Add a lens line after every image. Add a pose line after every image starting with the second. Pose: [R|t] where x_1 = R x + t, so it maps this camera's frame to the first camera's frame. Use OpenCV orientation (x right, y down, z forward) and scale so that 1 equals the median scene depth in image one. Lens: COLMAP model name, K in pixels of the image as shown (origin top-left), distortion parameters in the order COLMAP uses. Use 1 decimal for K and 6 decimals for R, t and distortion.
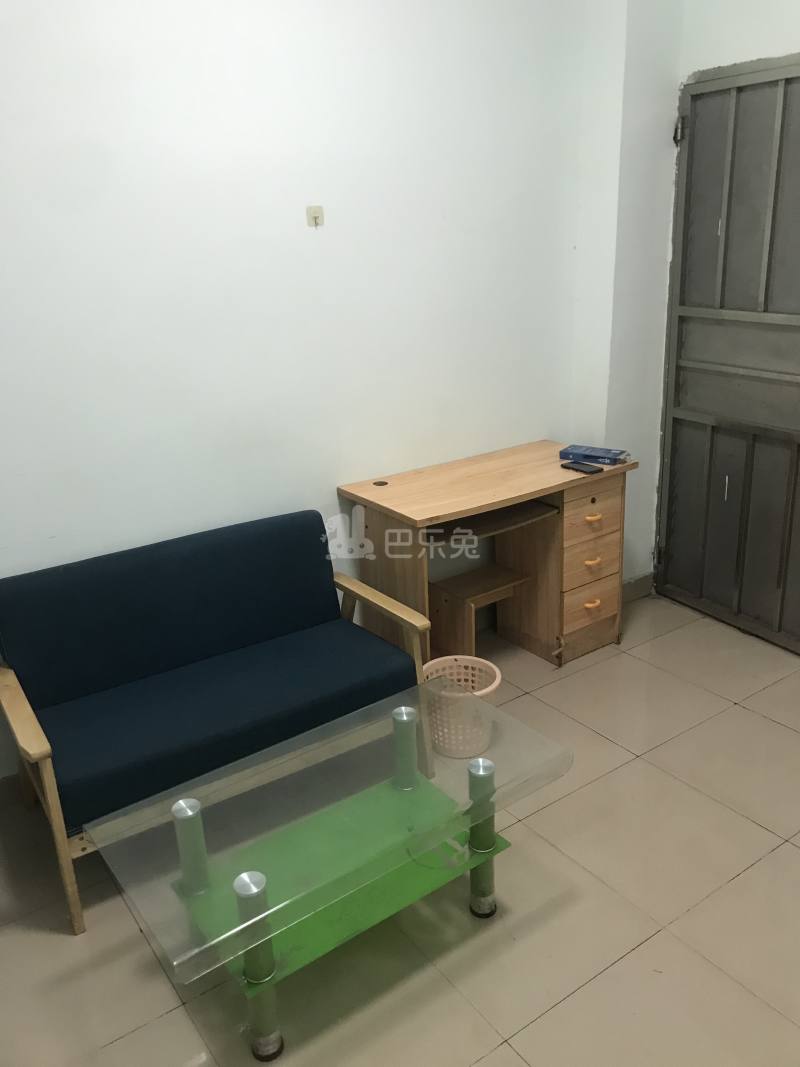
lens RADIAL K [[874.6, 0, 403.4], [0, 874.6, 534.2], [0, 0, 1]] dist [0.022346, -0.043324]
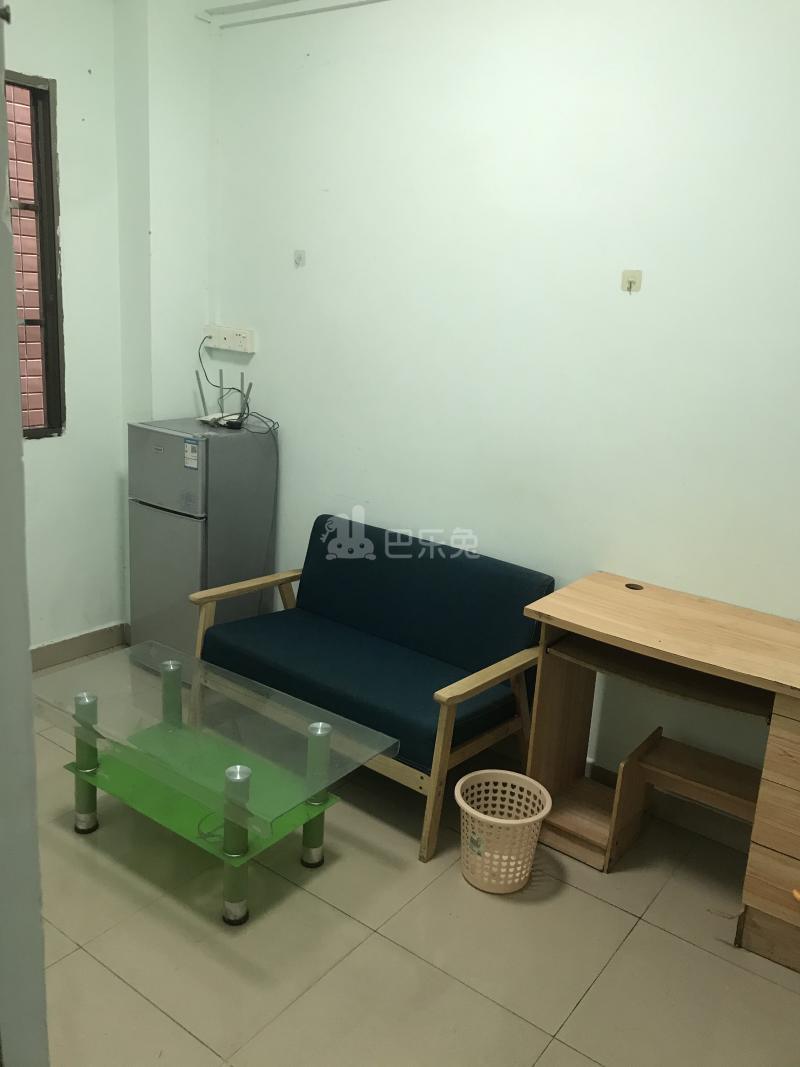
lens RADIAL K [[874.6, 0, 398.7], [0, 874.6, 529.9], [0, 0, 1]] dist [0.022346, -0.043324]
pose [[0.298417, 0.303658, -0.904842, 0.642139], [-0.389290, 0.904320, 0.175095, -0.162891], [0.871436, 0.299995, 0.388075, 0.430389]]
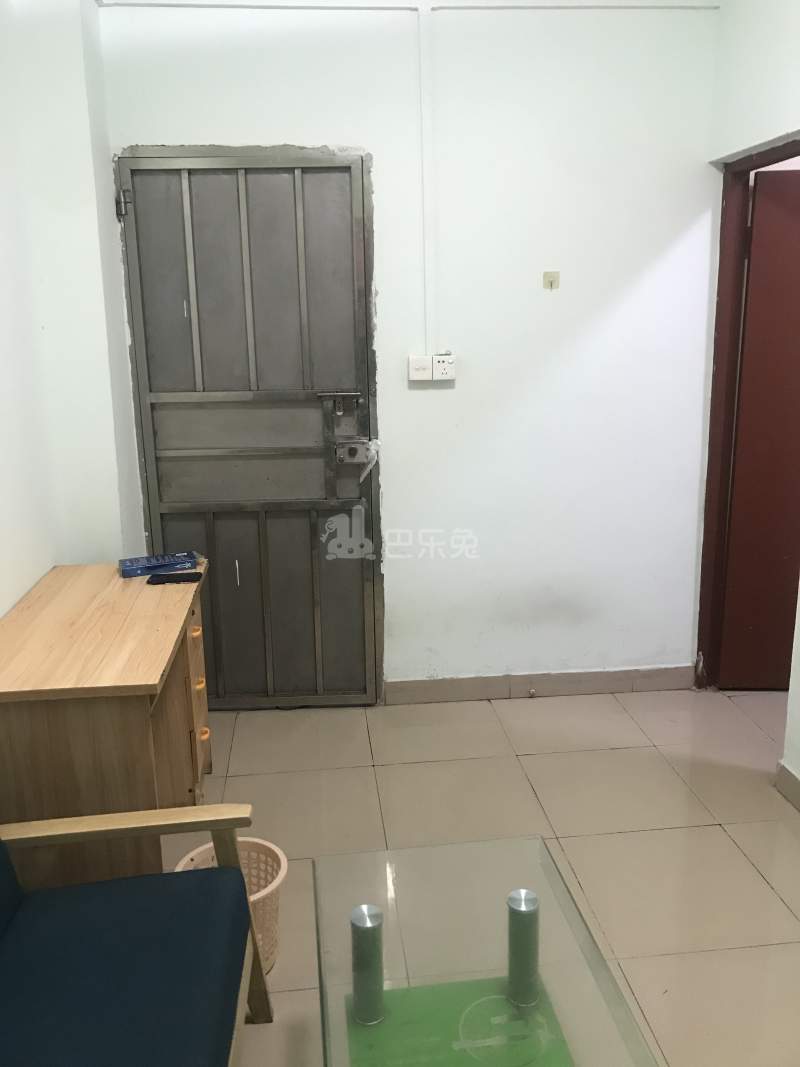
lens RADIAL K [[874.6, 0, 405.3], [0, 874.6, 530.8], [0, 0, 1]] dist [0.022346, -0.043324]
pose [[0.471322, -0.174704, 0.864485, -0.401939], [0.287577, 0.957057, 0.036623, -0.085636], [-0.833759, 0.231345, 0.501323, 0.381507]]
